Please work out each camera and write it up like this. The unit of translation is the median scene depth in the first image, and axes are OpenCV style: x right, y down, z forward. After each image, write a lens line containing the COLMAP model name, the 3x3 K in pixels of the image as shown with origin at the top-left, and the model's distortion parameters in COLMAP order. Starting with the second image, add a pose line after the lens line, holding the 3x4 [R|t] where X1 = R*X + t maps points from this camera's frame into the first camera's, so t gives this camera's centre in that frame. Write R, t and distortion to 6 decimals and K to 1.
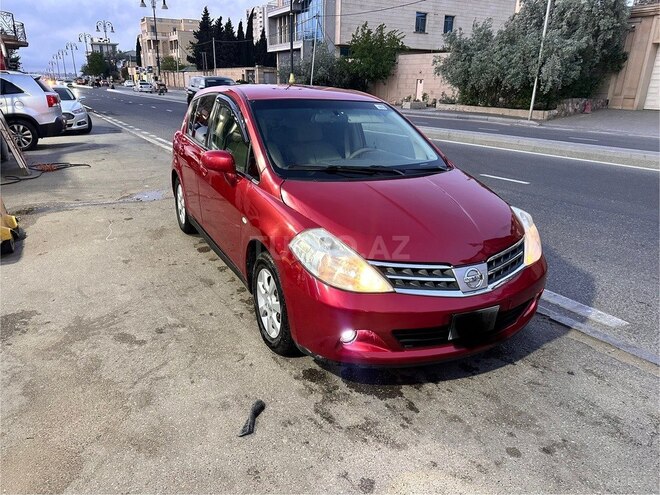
lens RADIAL K [[468.2, 0, 330.0], [0, 468.2, 247.5], [0, 0, 1]] dist [0.042357, -0.052380]
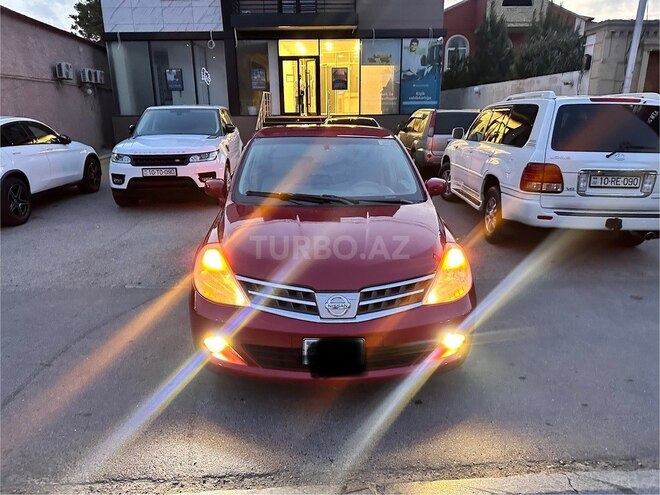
lens RADIAL K [[463.0, 0, 330.0], [0, 463.0, 247.5], [0, 0, 1]] dist [0.041241, -0.059124]
pose [[0.915643, 0.081992, -0.393543, 0.526530], [-0.115868, 0.991260, -0.063065, 0.005823], [0.384932, 0.103344, 0.917141, 0.080621]]
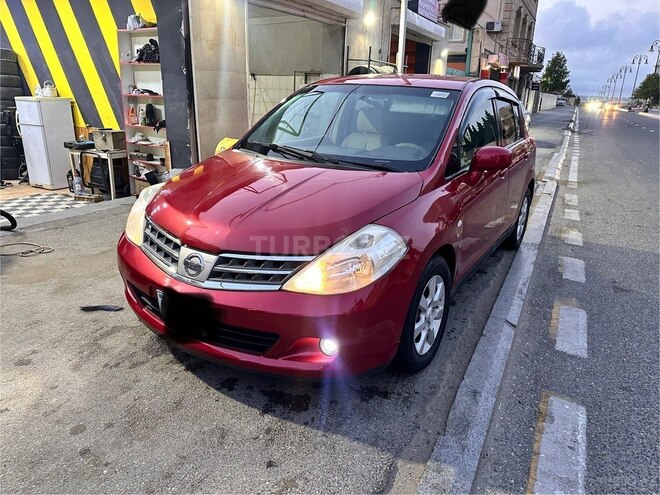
lens RADIAL K [[461.7, 0, 309.4], [0, 461.7, 246.0], [0, 0, 1]] dist [0.040972, -0.046850]
pose [[0.501538, 0.268013, -0.822574, 0.891590], [-0.303421, 0.944901, 0.122869, -0.111166], [0.810182, 0.187963, 0.555225, 0.553176]]
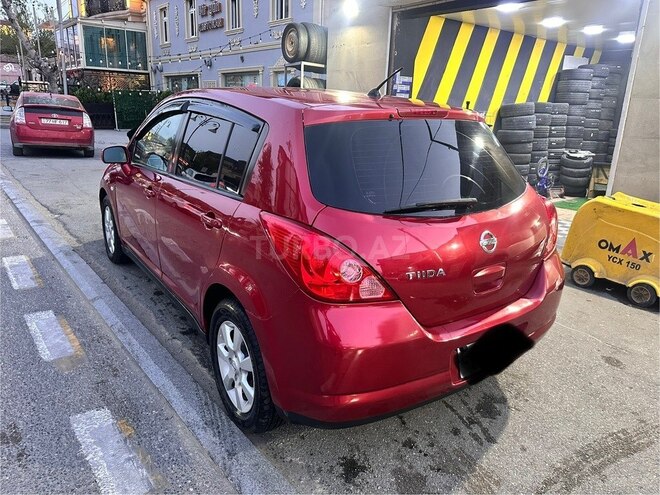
lens RADIAL K [[463.0, 0, 330.0], [0, 463.0, 247.5], [0, 0, 1]] dist [0.041241, -0.059124]
pose [[-0.986522, 0.004029, -0.163581, -0.063535], [-0.095231, 0.798815, 0.593991, -0.824909], [0.133064, 0.601563, -0.787665, 2.407011]]
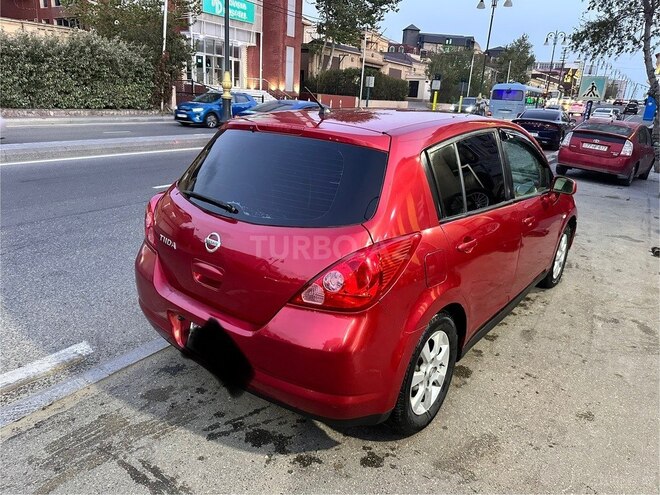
lens RADIAL K [[468.2, 0, 330.0], [0, 468.2, 247.5], [0, 0, 1]] dist [0.042357, -0.052380]
pose [[-0.417957, -0.300461, 0.857342, -1.075628], [0.254614, 0.867159, 0.428027, -0.721864], [-0.872057, 0.397188, -0.285934, 1.976499]]
